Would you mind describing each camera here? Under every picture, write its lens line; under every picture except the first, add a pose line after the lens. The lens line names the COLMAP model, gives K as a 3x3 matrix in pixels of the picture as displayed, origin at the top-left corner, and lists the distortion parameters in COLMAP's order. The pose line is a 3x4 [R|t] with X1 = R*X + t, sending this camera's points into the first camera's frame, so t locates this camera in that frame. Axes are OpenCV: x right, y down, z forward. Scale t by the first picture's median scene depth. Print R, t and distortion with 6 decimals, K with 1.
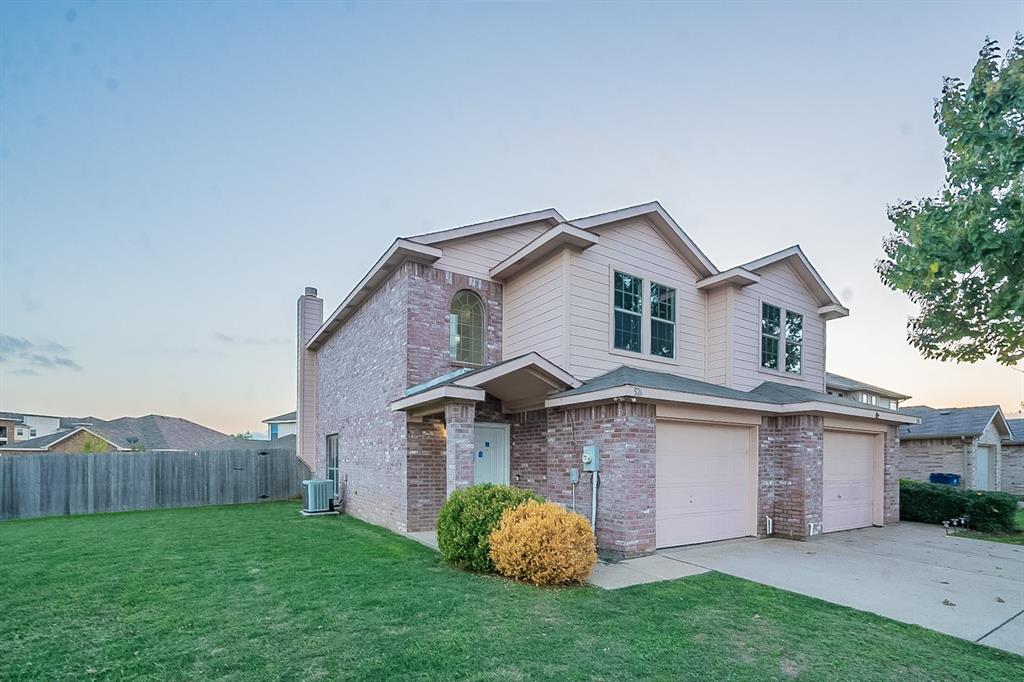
lens RADIAL K [[476.9, 0, 512.0], [0, 476.9, 341.0], [0, 0, 1]] dist [-0.003079, -0.000133]
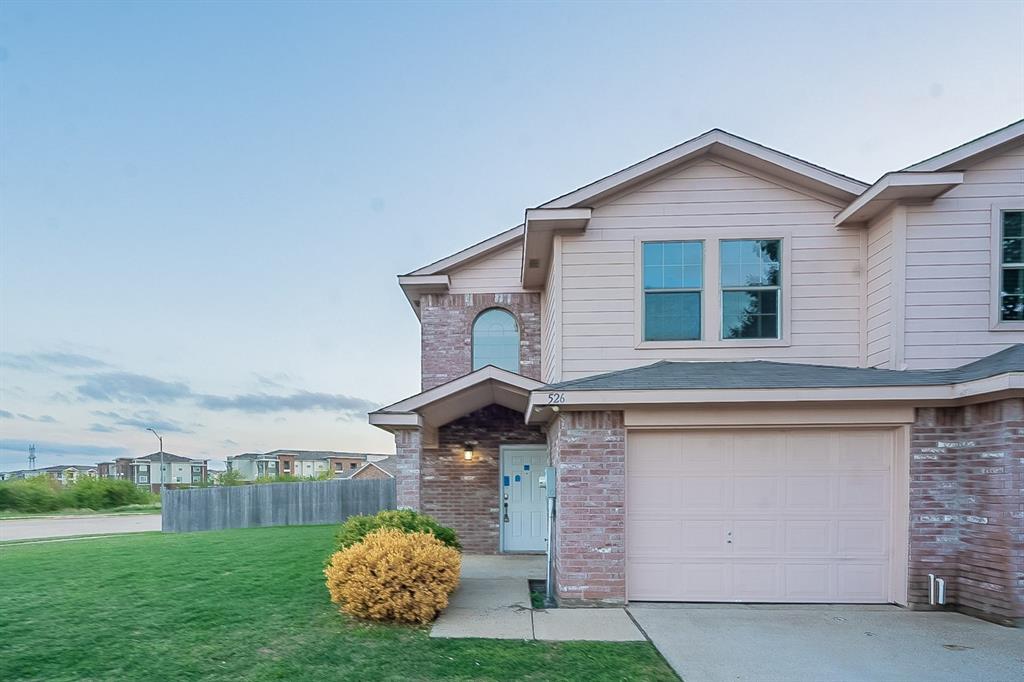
lens RADIAL K [[480.9, 0, 511.9], [0, 480.9, 378.7], [0, 0, 1]] dist [0.001615, 0.000316]
pose [[0.811886, -0.132775, -0.568518, 0.477288], [0.151024, 0.988414, -0.015166, 0.054935], [0.563944, -0.073547, 0.822531, 0.223200]]
